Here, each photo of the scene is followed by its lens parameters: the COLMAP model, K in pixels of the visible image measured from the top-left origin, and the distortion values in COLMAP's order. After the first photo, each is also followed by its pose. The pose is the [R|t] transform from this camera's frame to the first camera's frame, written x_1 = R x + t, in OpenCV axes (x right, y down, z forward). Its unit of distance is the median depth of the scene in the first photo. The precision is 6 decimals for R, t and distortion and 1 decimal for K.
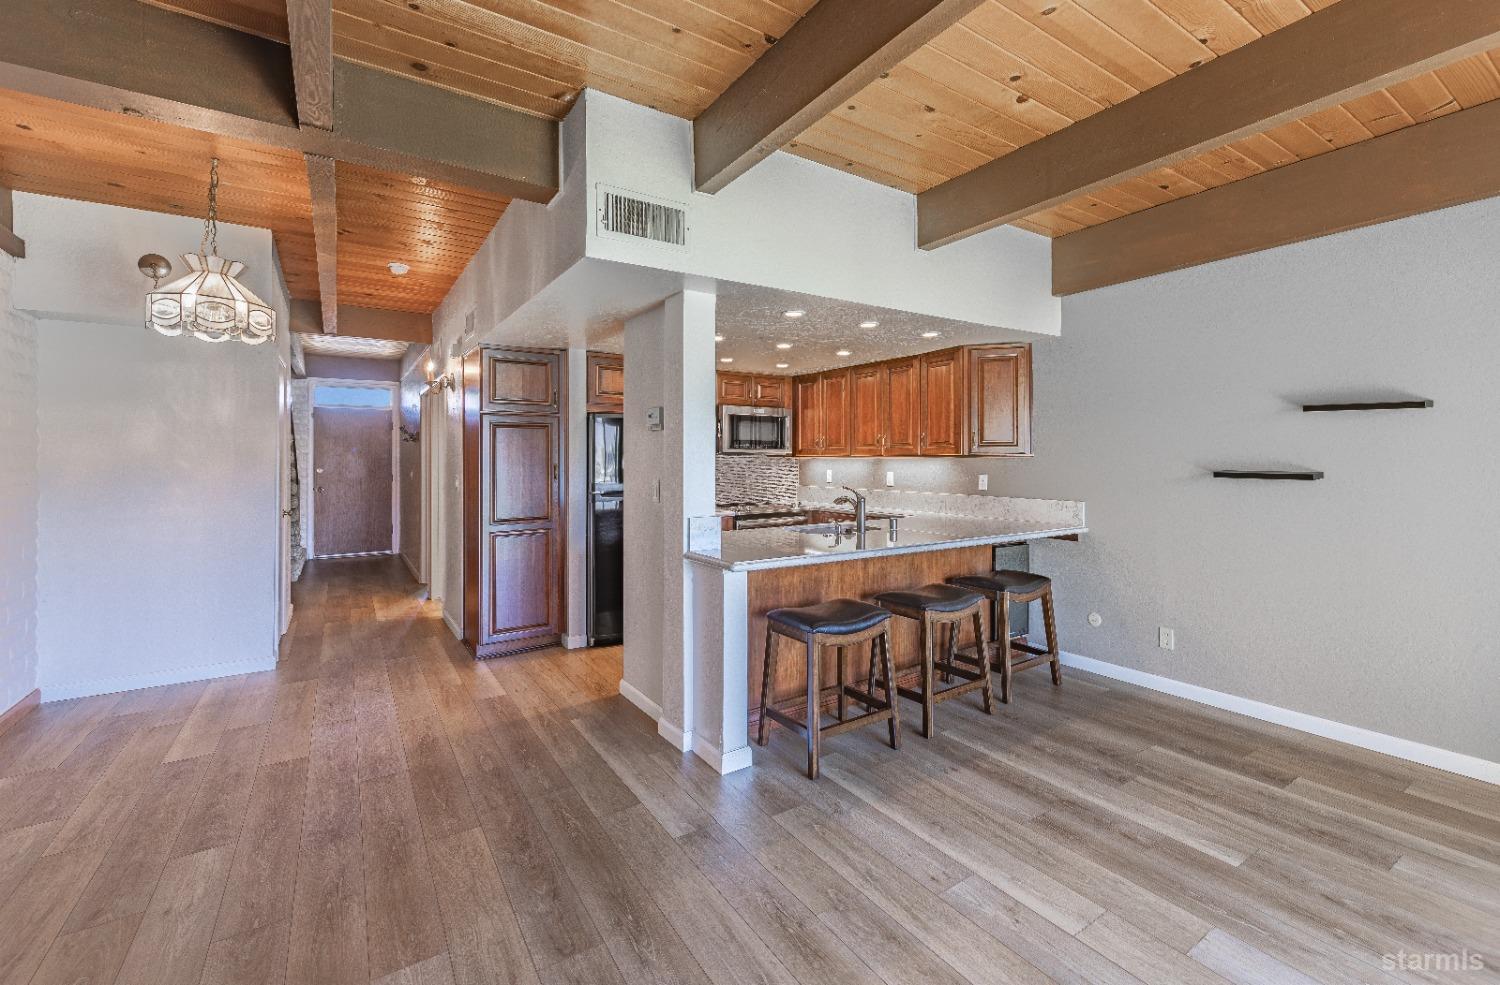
lens RADIAL K [[637.4, 0, 744.3], [0, 637.4, 454.8], [0, 0, 1]] dist [0.000385, -0.000005]
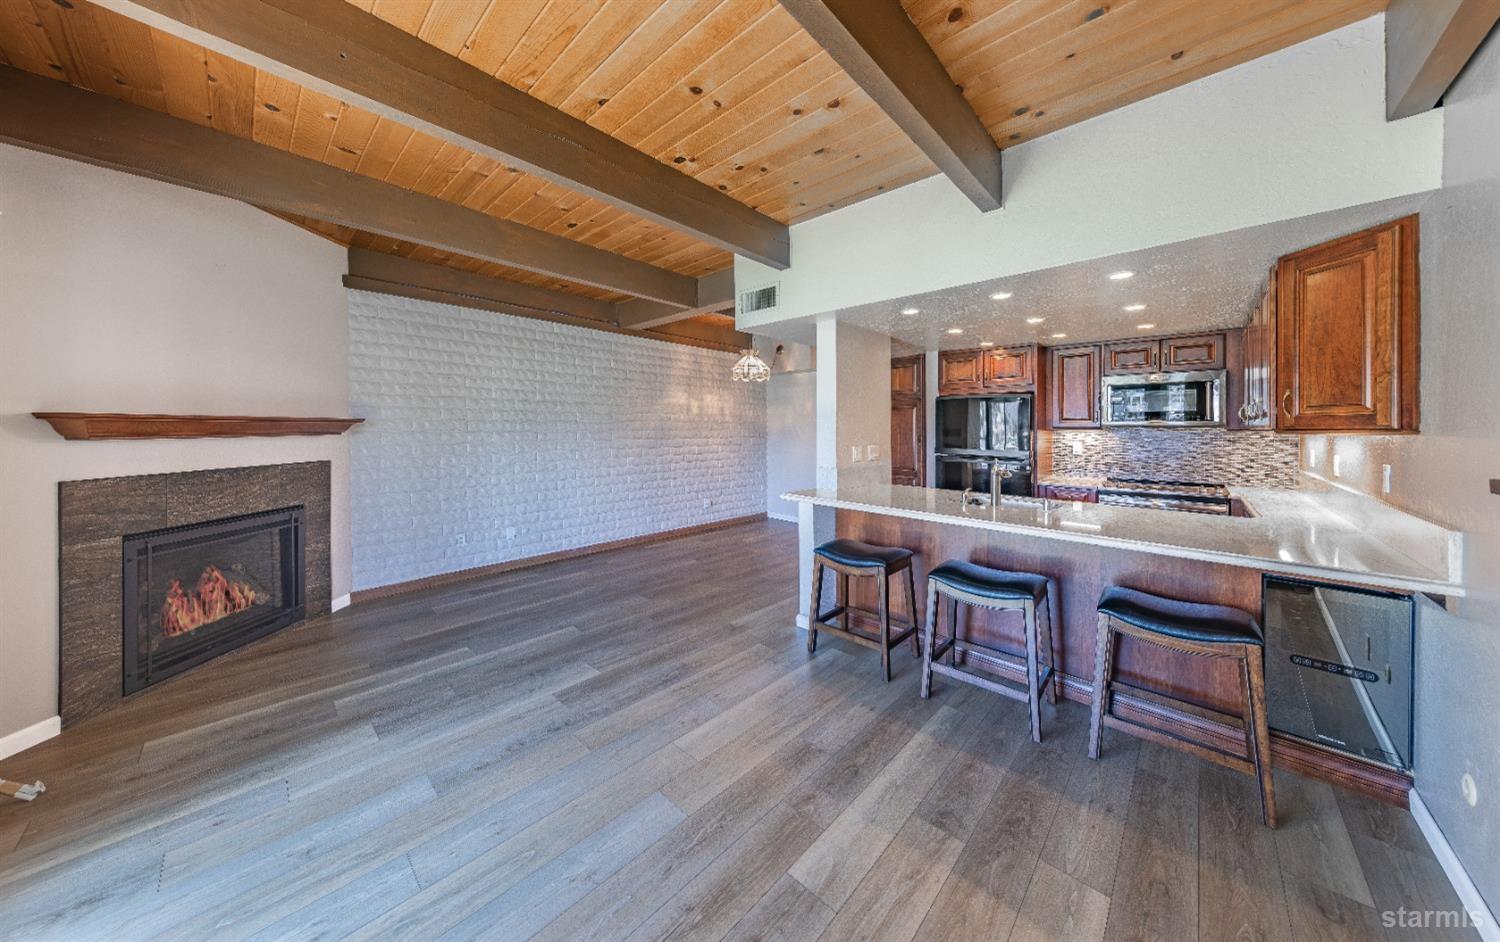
lens RADIAL K [[472.8, 0, 744.2], [0, 472.8, 424.4], [0, 0, 1]] dist [0.000446, 0.000024]
pose [[0.232020, -0.001030, -0.972710, 0.643124], [0.000396, 0.999999, -0.000964, -0.004016], [0.972711, -0.000161, 0.232020, 0.348624]]
